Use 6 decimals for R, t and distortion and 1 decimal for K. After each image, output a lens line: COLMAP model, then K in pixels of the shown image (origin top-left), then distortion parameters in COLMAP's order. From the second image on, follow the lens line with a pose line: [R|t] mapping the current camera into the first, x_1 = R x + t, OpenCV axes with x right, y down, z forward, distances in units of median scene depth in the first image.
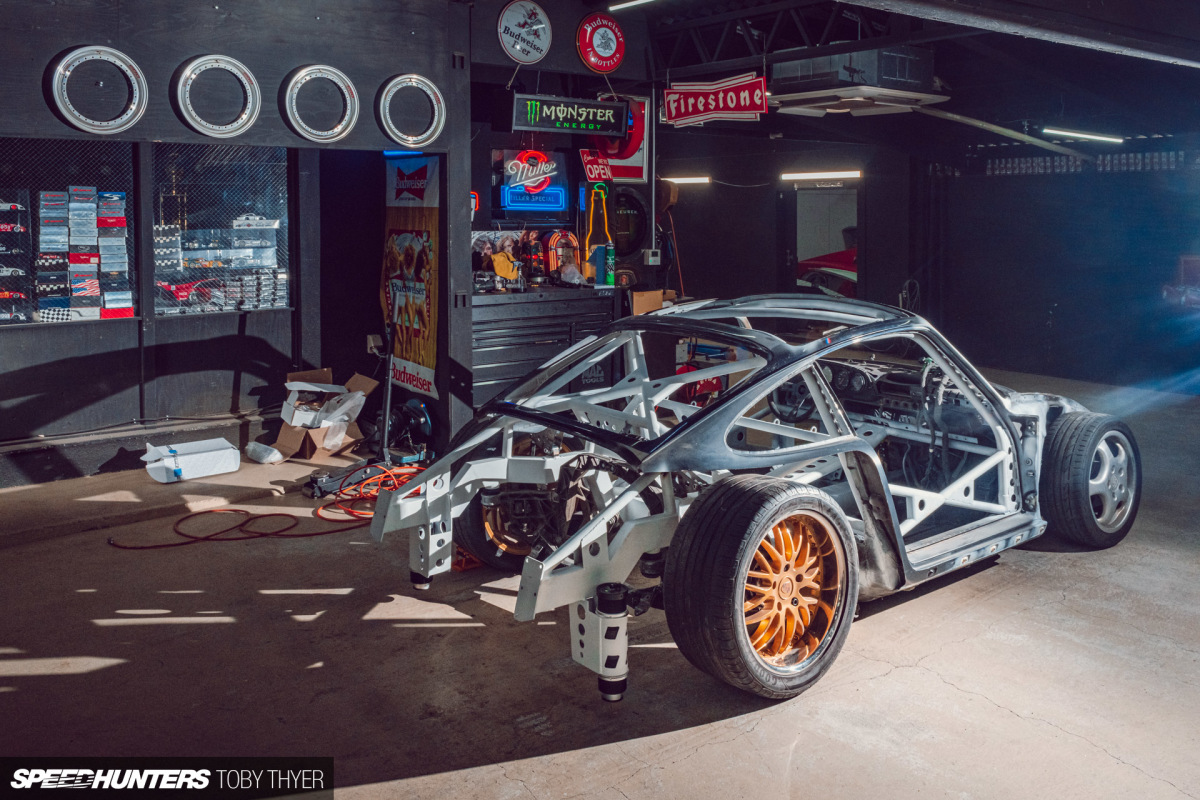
lens RADIAL K [[938.9, 0, 600.0], [0, 938.9, 400.0], [0, 0, 1]] dist [0.009134, -0.003441]
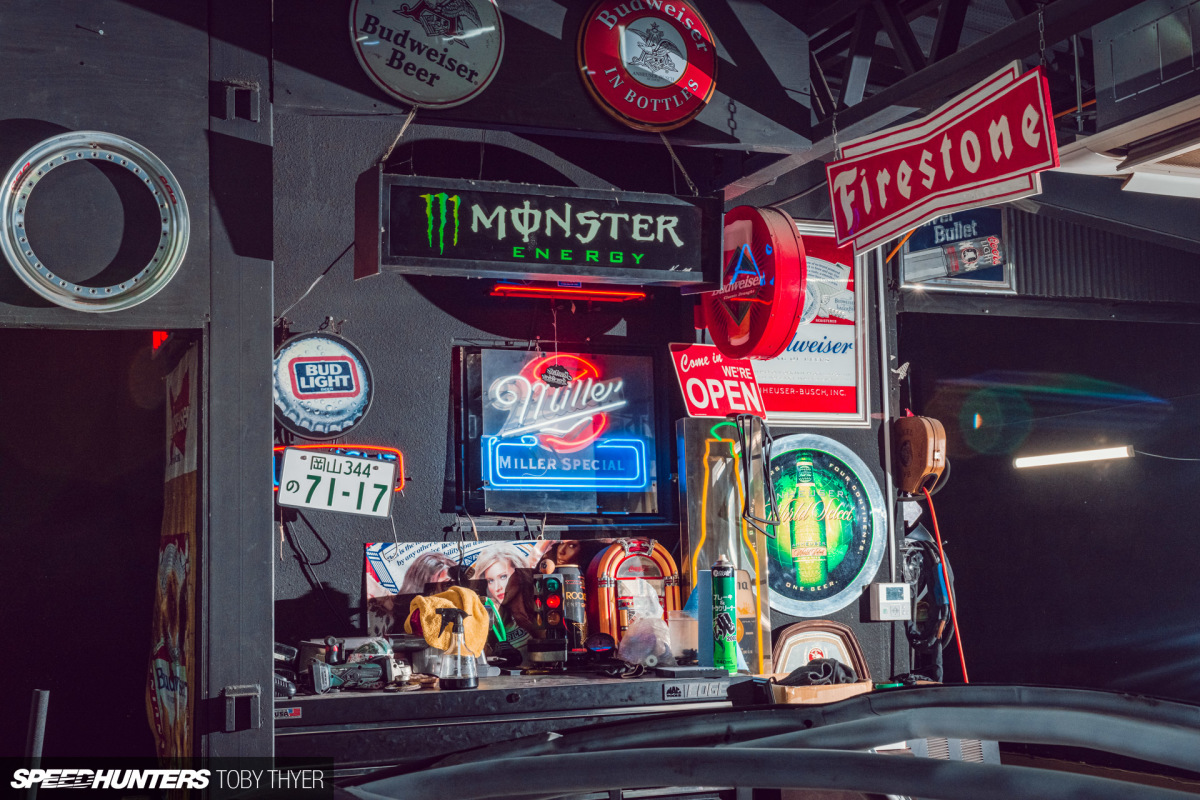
lens RADIAL K [[1710.4, 0, 601.8], [0, 1710.4, 526.7], [0, 0, 1]] dist [0.047139, -0.004258]
pose [[0.974362, -0.030201, -0.222949, 0.138337], [-0.017300, 0.977959, -0.208079, -0.036559], [0.224319, 0.206602, 0.952364, 0.352017]]
